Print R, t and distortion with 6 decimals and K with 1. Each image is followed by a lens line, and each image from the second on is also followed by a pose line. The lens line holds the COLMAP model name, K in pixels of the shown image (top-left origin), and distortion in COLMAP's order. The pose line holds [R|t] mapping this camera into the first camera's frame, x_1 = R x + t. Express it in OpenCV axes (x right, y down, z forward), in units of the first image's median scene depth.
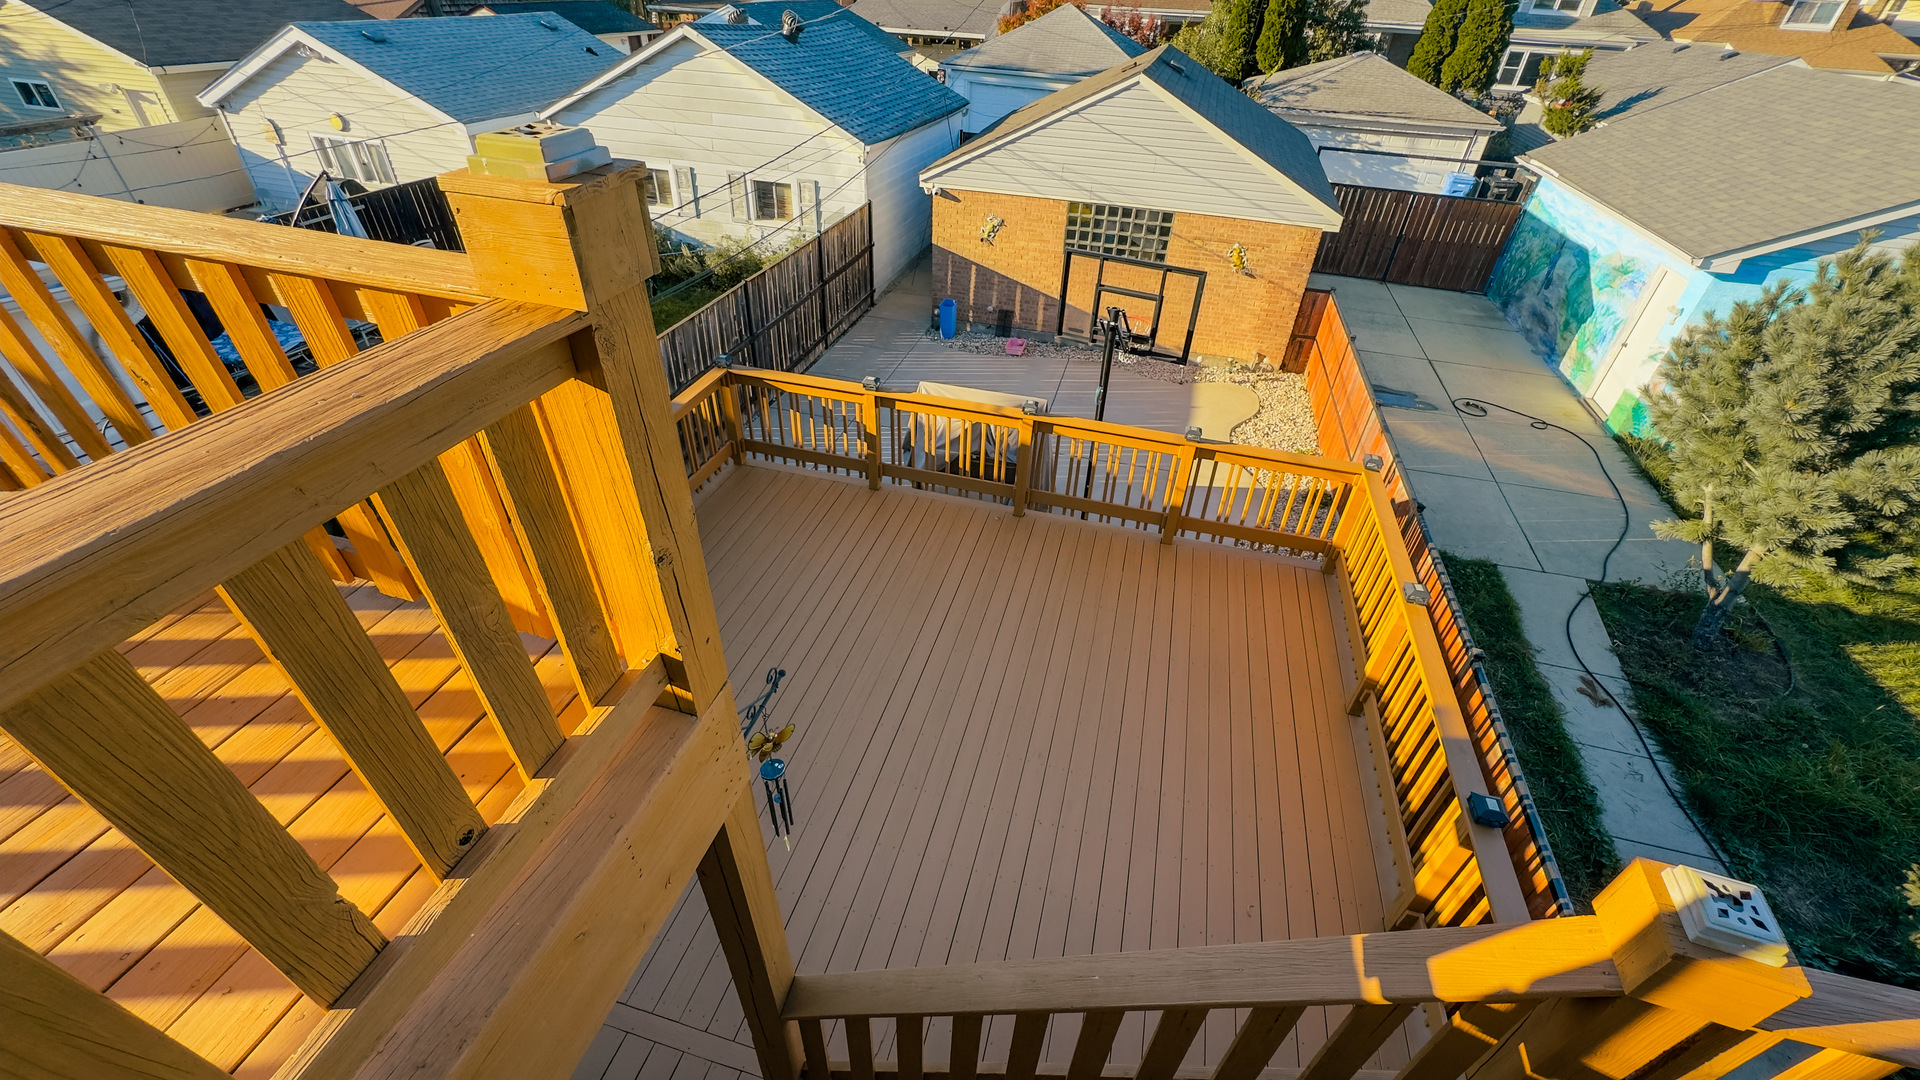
lens RADIAL K [[762.4, 0, 954.8], [0, 762.4, 539.1], [0, 0, 1]] dist [-0.000516, -0.000119]
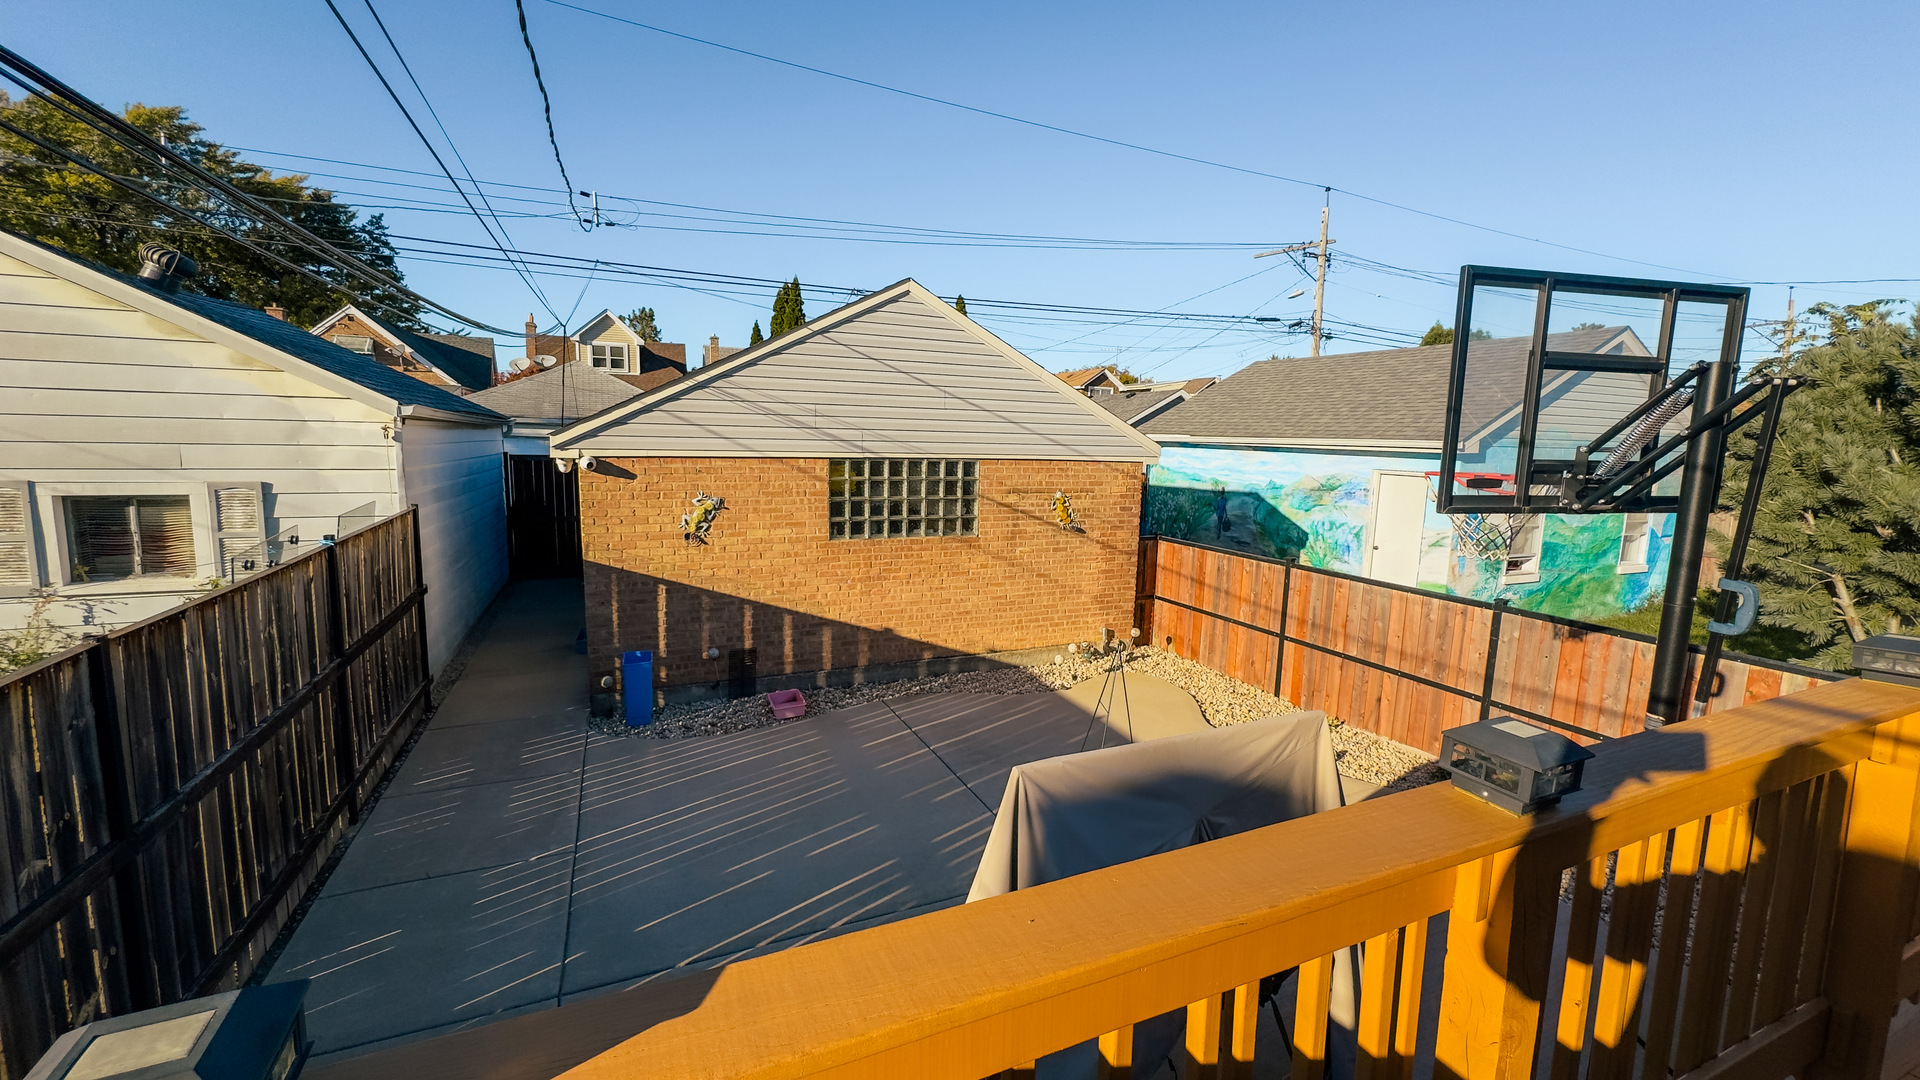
lens RADIAL K [[762.4, 0, 954.8], [0, 762.4, 539.1], [0, 0, 1]] dist [-0.000516, -0.000119]
pose [[0.774882, -0.105274, 0.623278, -0.160437], [0.383181, 0.862438, -0.330716, -0.130214], [-0.502723, 0.495094, 0.708626, 0.504669]]
